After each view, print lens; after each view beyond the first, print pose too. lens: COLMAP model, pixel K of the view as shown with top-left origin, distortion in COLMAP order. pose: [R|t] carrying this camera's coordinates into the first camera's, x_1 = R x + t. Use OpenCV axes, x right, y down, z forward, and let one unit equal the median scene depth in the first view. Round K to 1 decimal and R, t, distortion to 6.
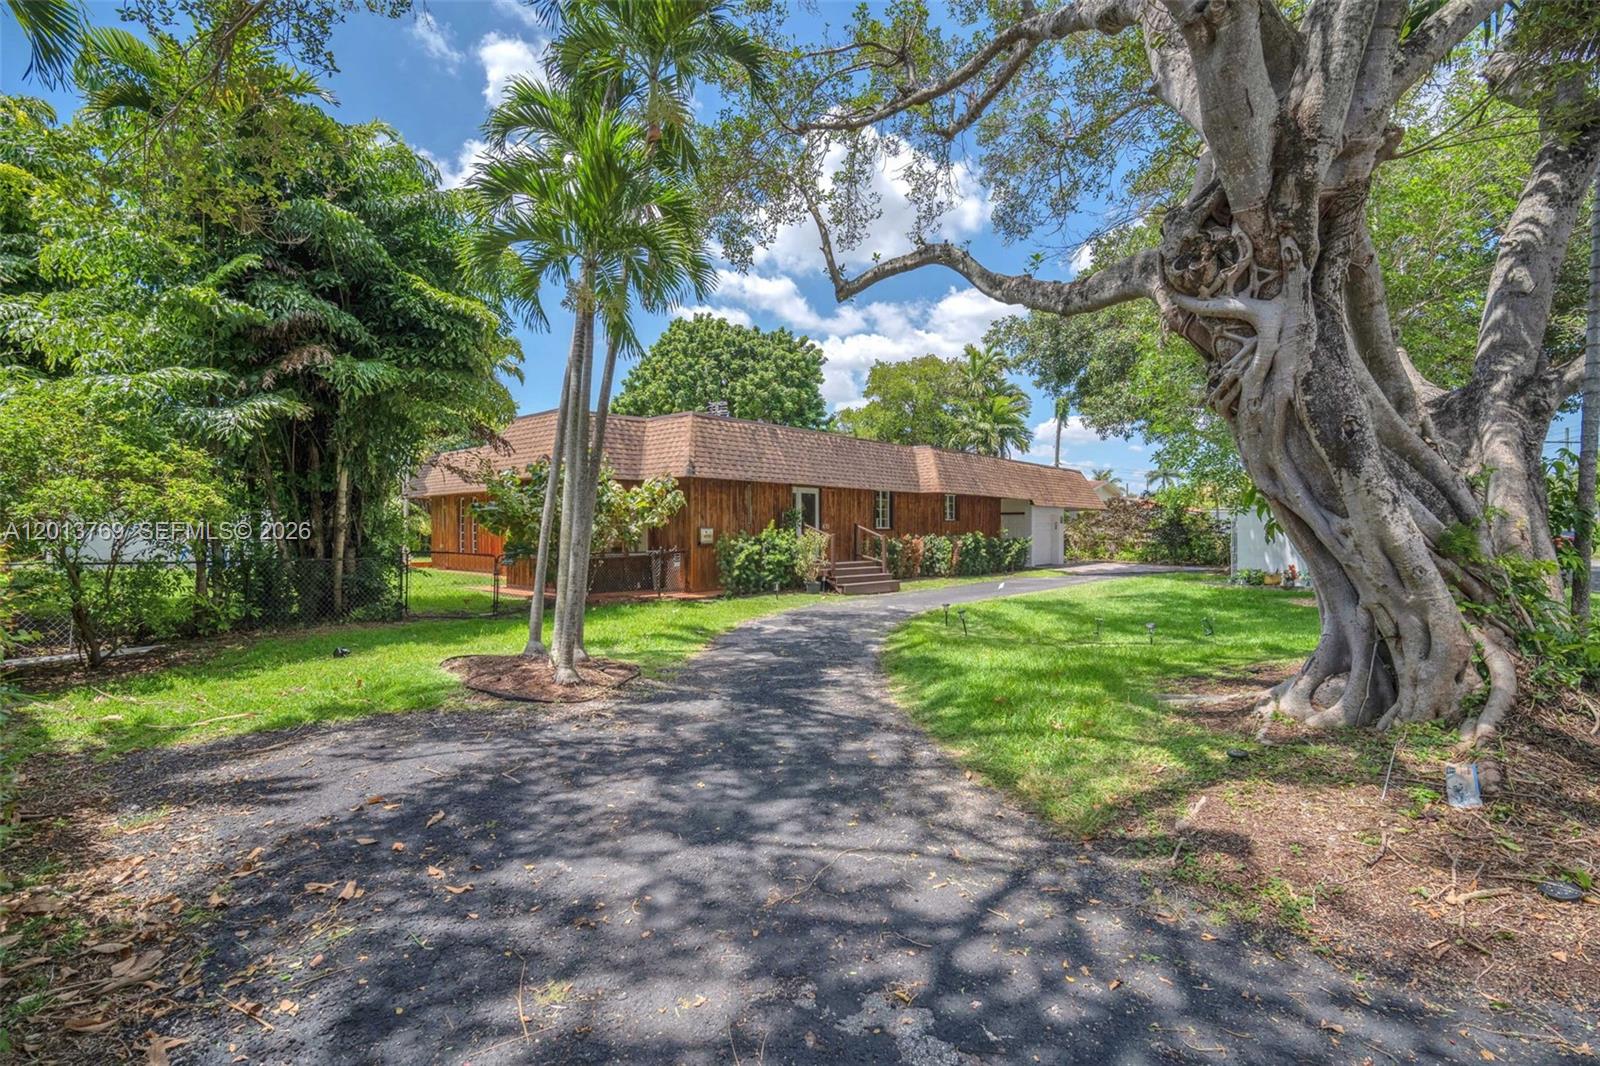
lens RADIAL K [[685.6, 0, 799.9], [0, 685.6, 525.1], [0, 0, 1]] dist [-0.026841, -0.000507]
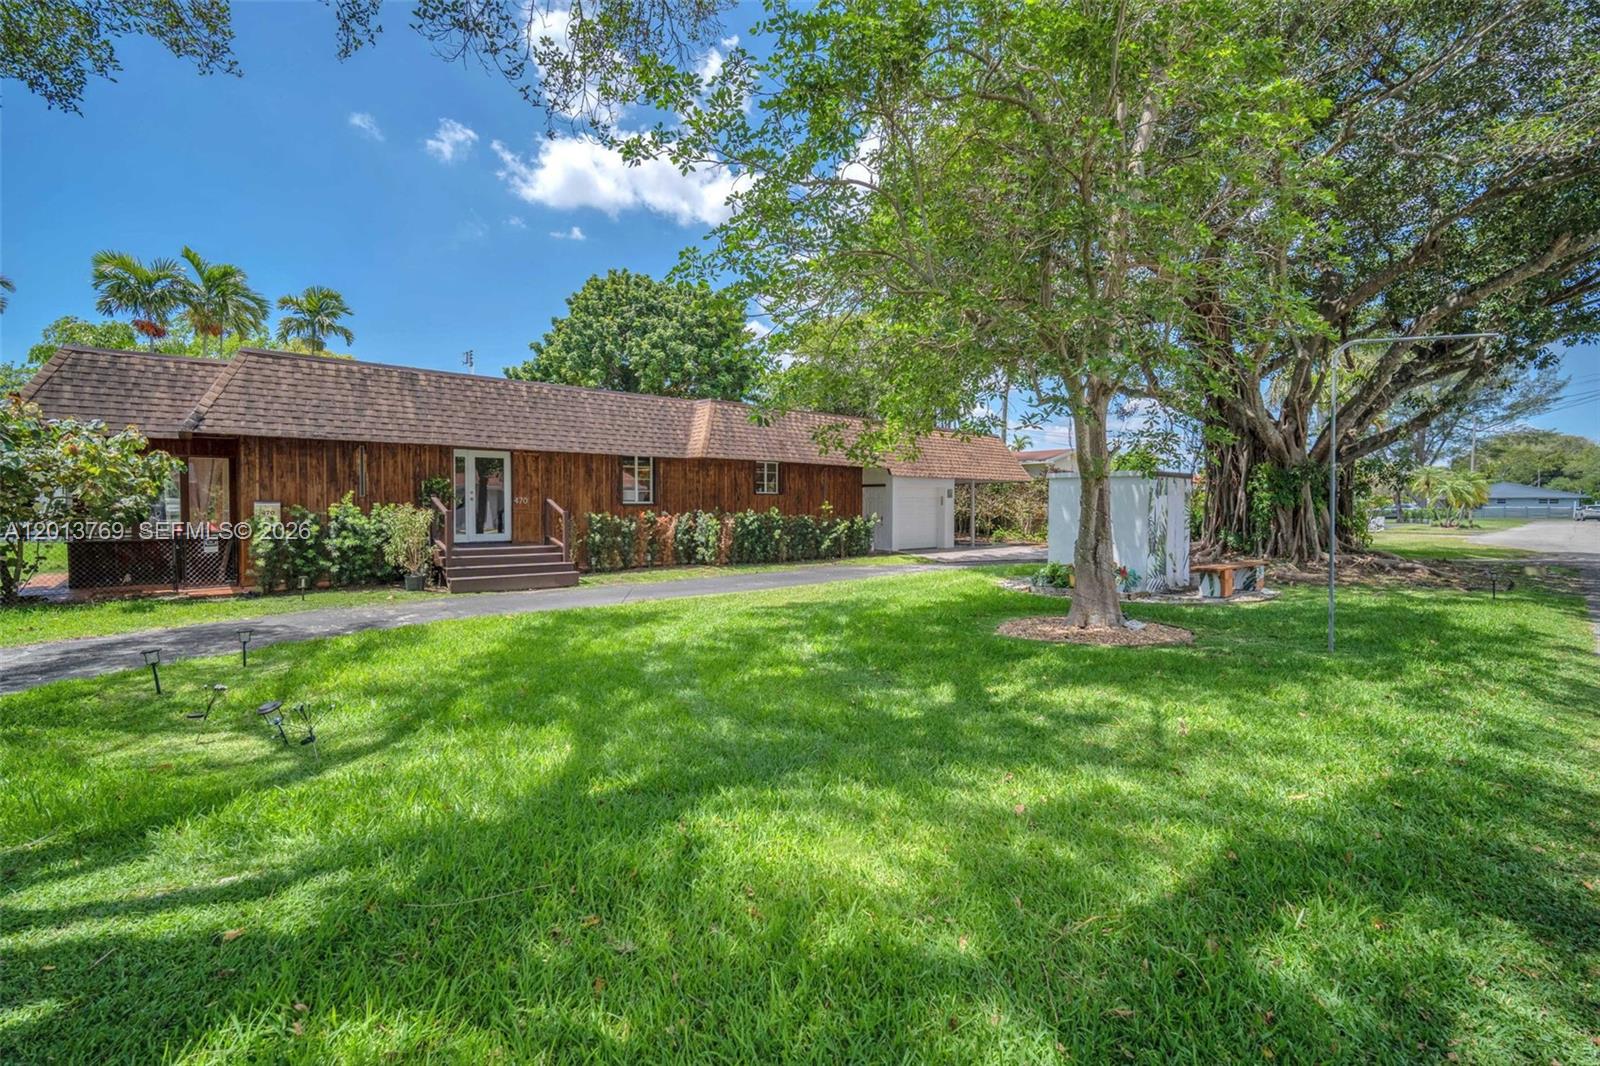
lens RADIAL K [[685.6, 0, 799.9], [0, 685.6, 525.1], [0, 0, 1]] dist [-0.026841, -0.000507]
pose [[0.996825, 0.003220, -0.079552, 0.365249], [-0.000570, 0.999445, 0.033321, 0.003245], [0.079615, -0.033170, 0.996274, 0.219151]]
